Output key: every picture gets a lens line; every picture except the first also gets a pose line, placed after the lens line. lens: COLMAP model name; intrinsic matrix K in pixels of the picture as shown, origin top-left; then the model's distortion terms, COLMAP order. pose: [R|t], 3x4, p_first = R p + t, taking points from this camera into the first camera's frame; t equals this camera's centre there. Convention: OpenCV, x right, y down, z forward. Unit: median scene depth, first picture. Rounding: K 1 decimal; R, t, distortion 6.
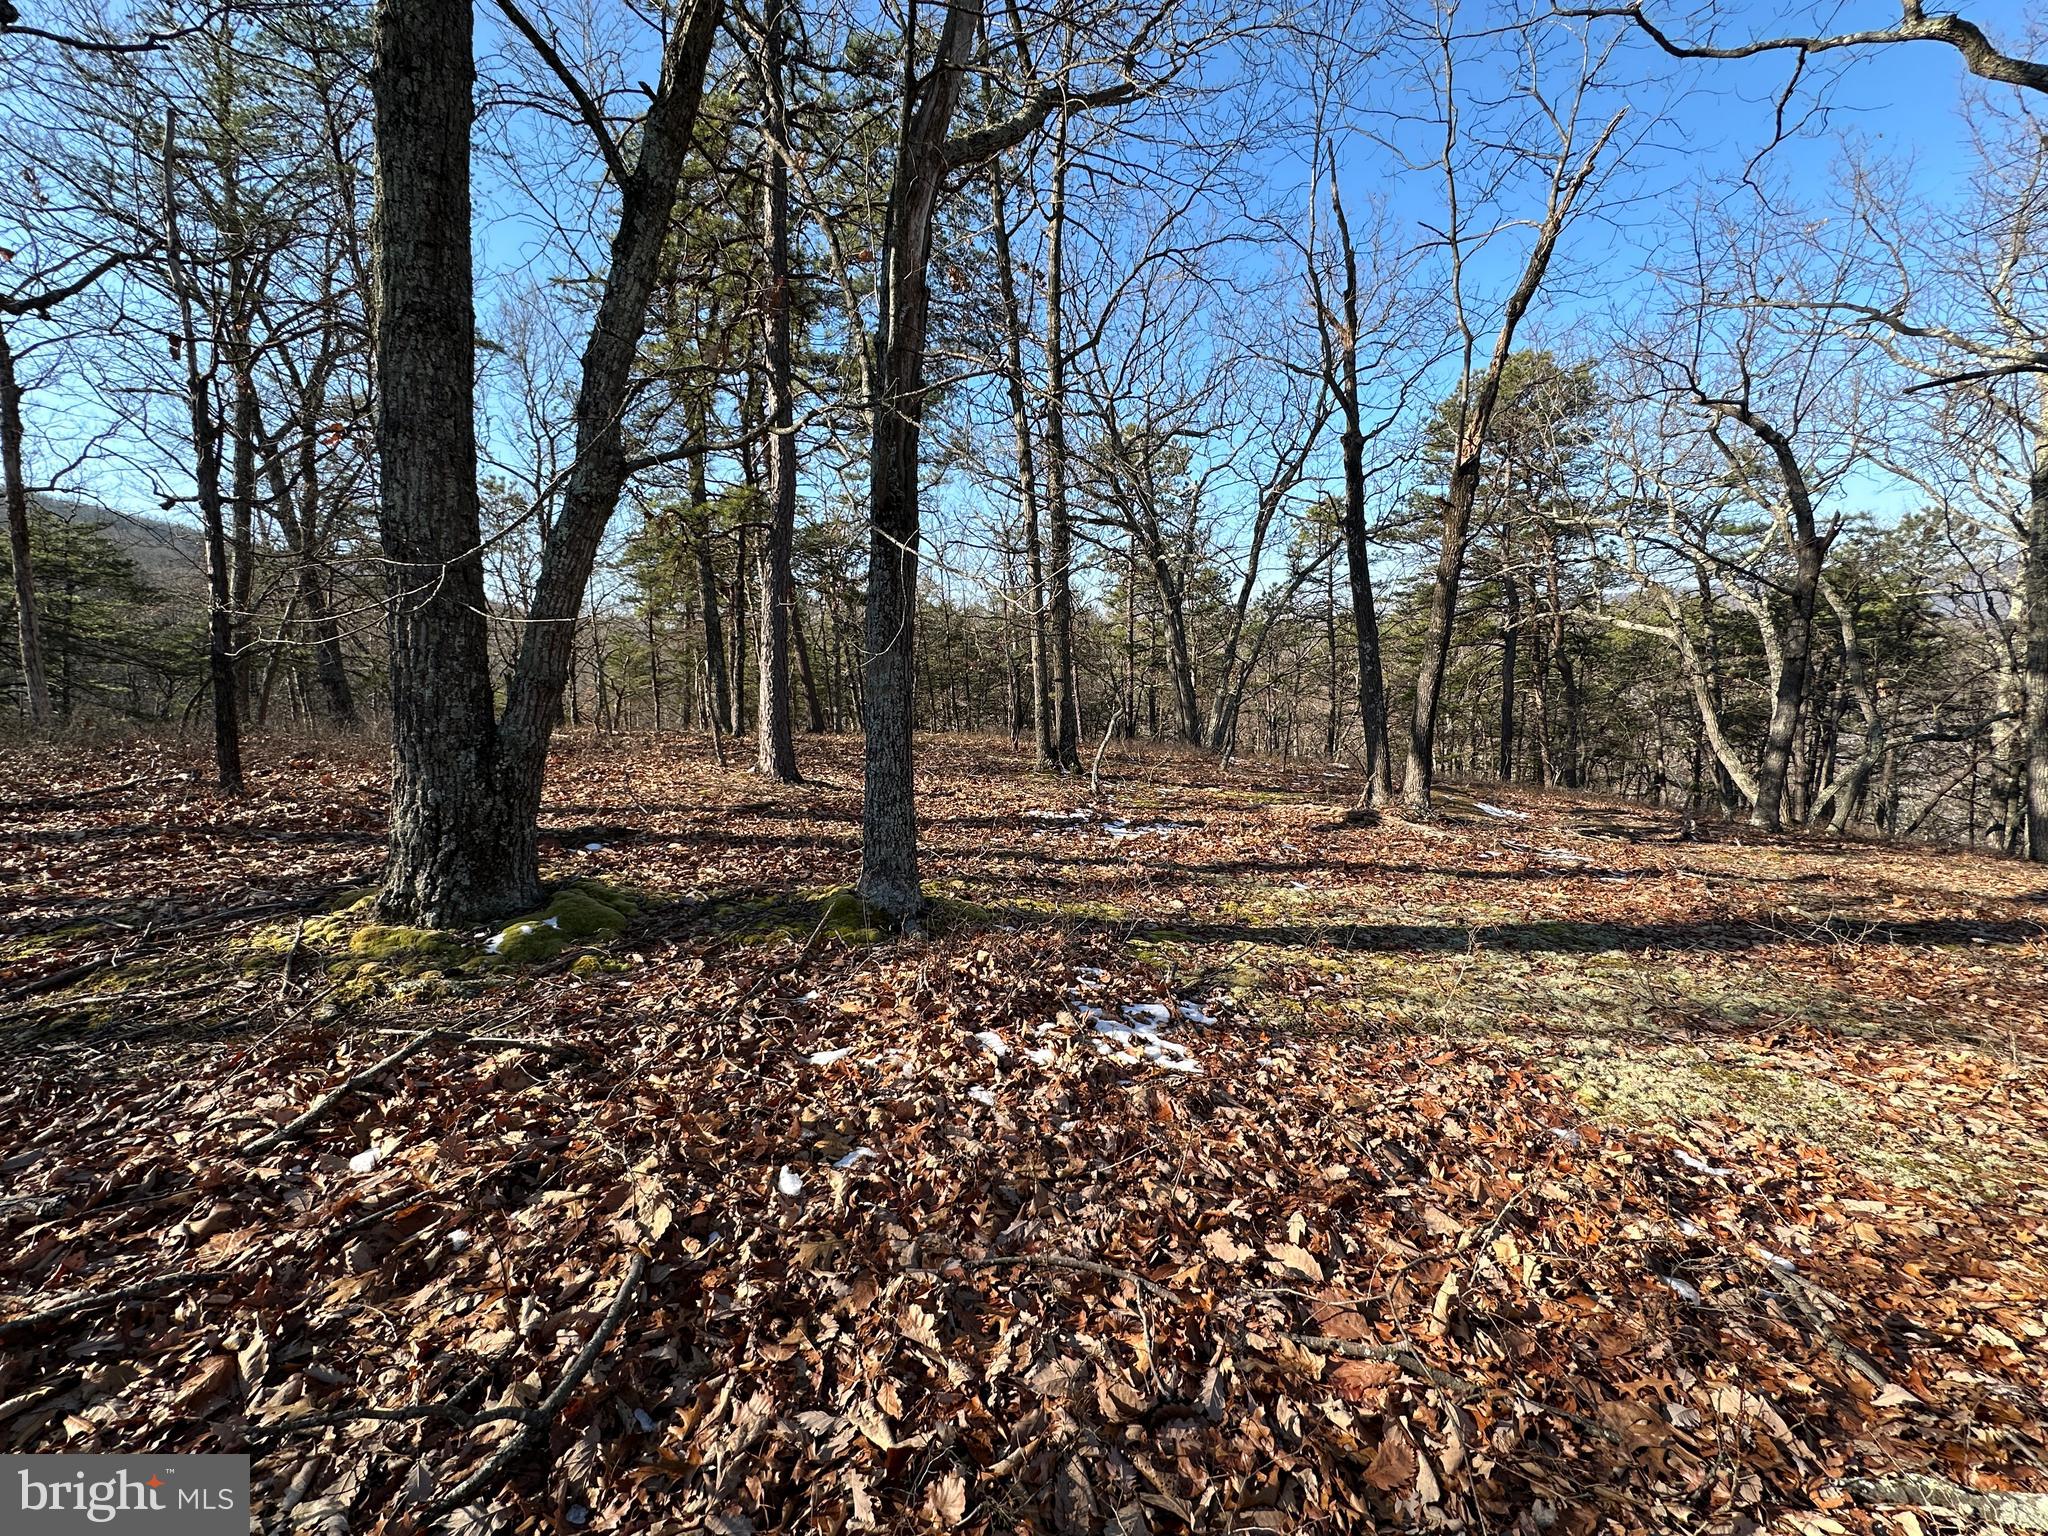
lens RADIAL K [[814.6, 0, 1024.0], [0, 814.6, 768.0], [0, 0, 1]] dist [0.000091, 0.000122]
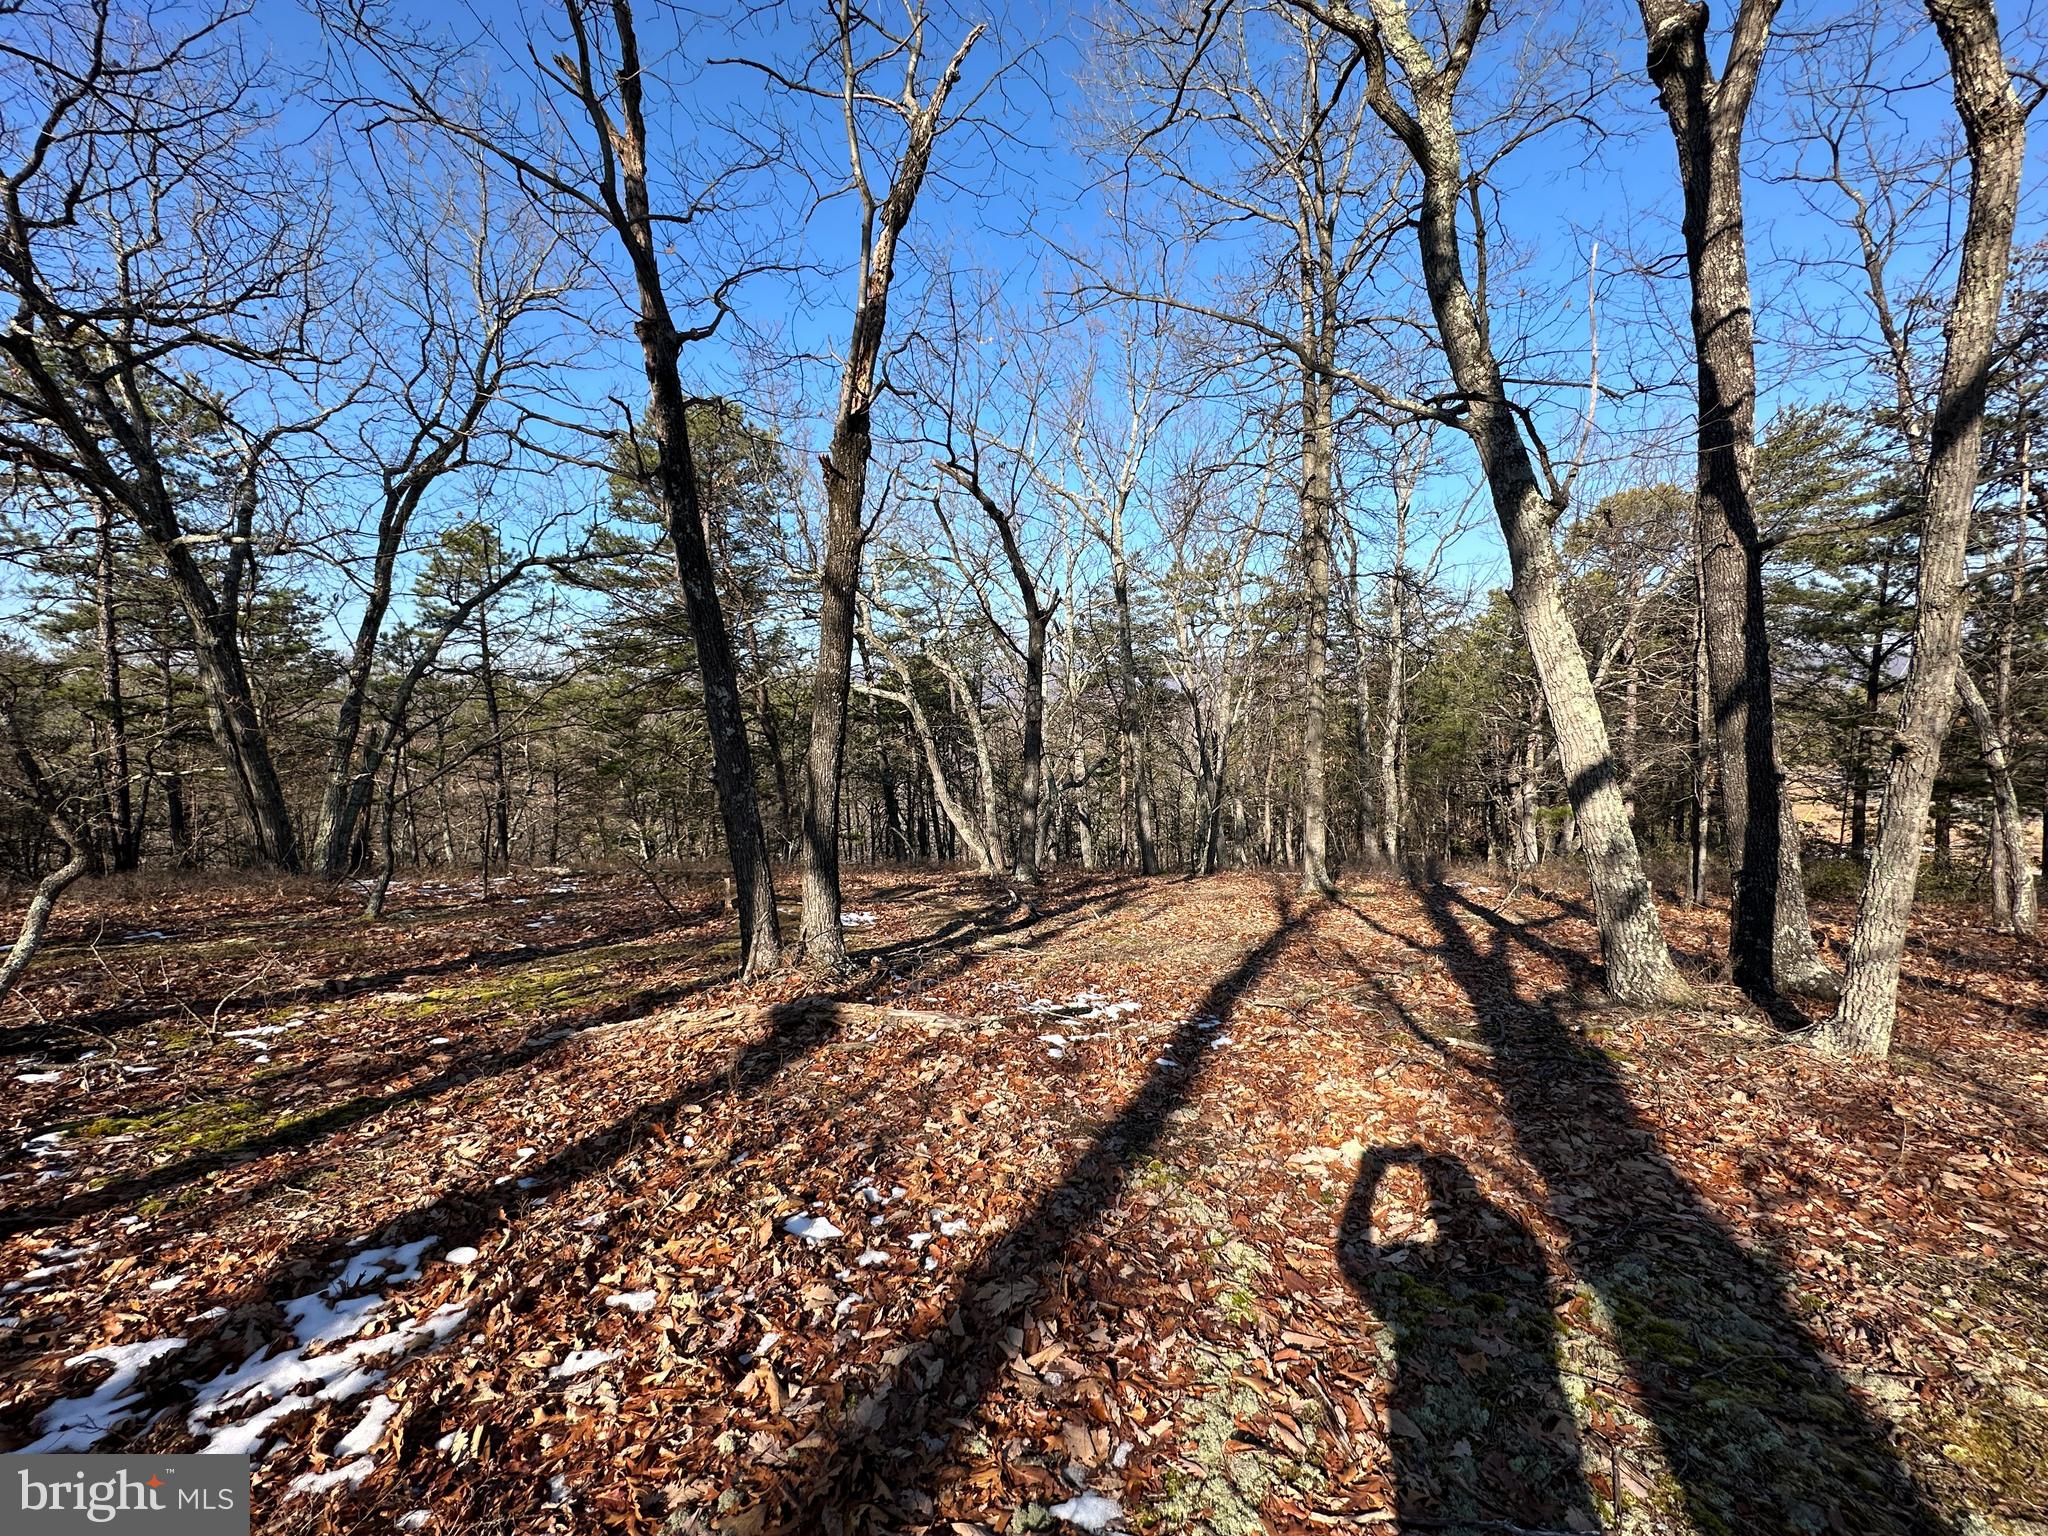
lens RADIAL K [[814.6, 0, 1024.0], [0, 814.6, 768.0], [0, 0, 1]] dist [0.000091, 0.000122]
pose [[0.568481, -0.045667, 0.821428, 0.033681], [0.114243, 0.993167, -0.023849, -0.029990], [-0.814726, 0.107400, 0.569813, 0.246723]]
